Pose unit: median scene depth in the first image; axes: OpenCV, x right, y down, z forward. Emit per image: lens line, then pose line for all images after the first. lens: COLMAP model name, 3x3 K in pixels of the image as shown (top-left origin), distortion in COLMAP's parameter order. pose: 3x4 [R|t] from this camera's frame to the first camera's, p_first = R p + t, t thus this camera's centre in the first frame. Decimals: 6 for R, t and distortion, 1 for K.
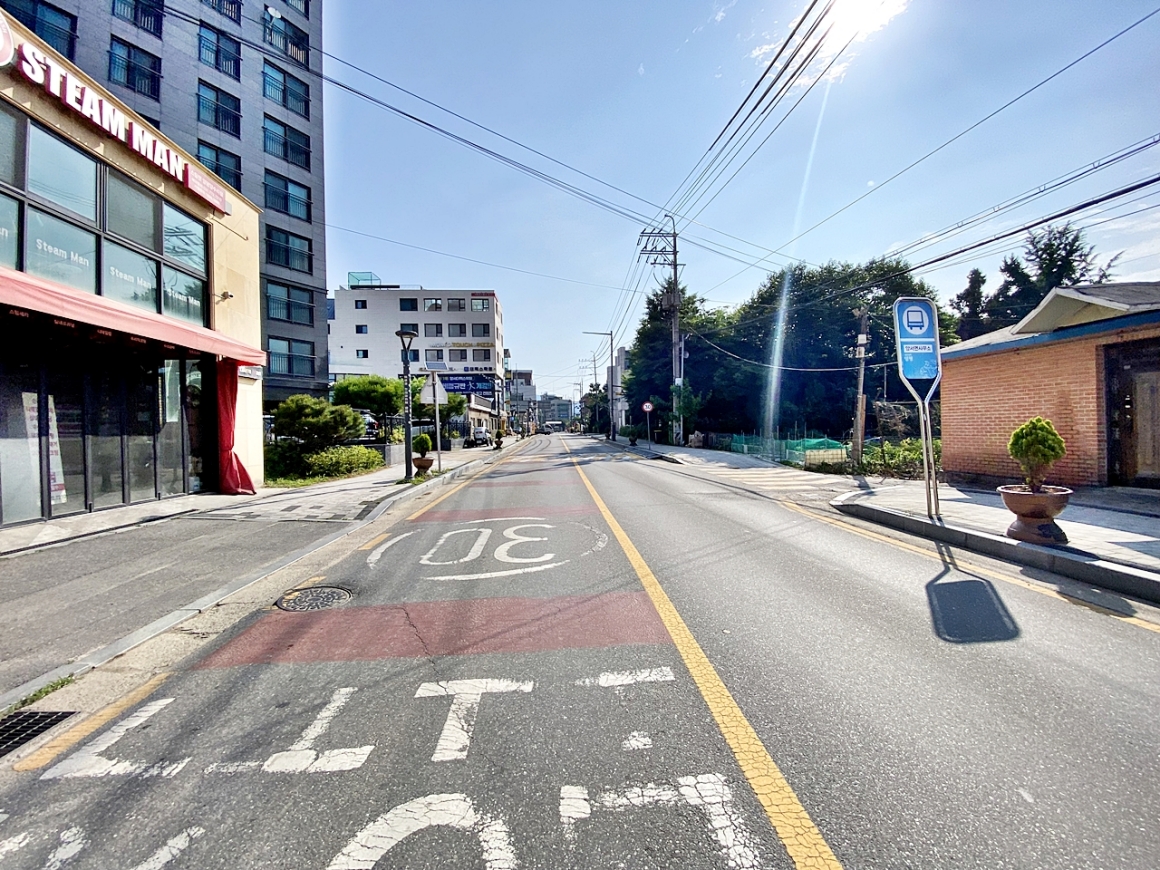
lens RADIAL K [[468.3, 0, 582.6], [0, 468.3, 435.0], [0, 0, 1]] dist [0.016073, -0.019155]
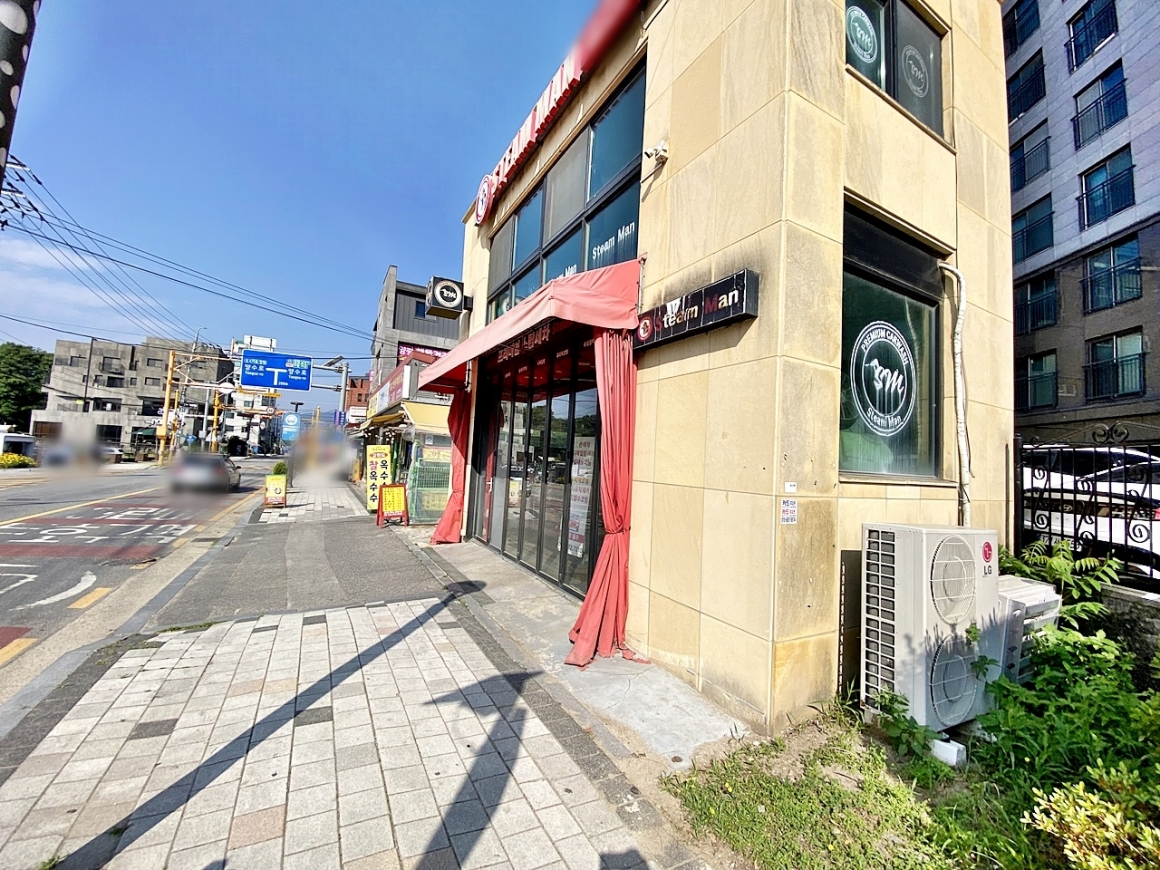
lens RADIAL K [[470.6, 0, 578.2], [0, 470.6, 432.9], [0, 0, 1]] dist [0.029797, -0.024819]
pose [[-0.905228, -0.057231, -0.421054, -0.220082], [-0.039700, 0.997945, -0.050293, -0.013970], [0.423067, -0.028810, -0.905640, 0.549901]]
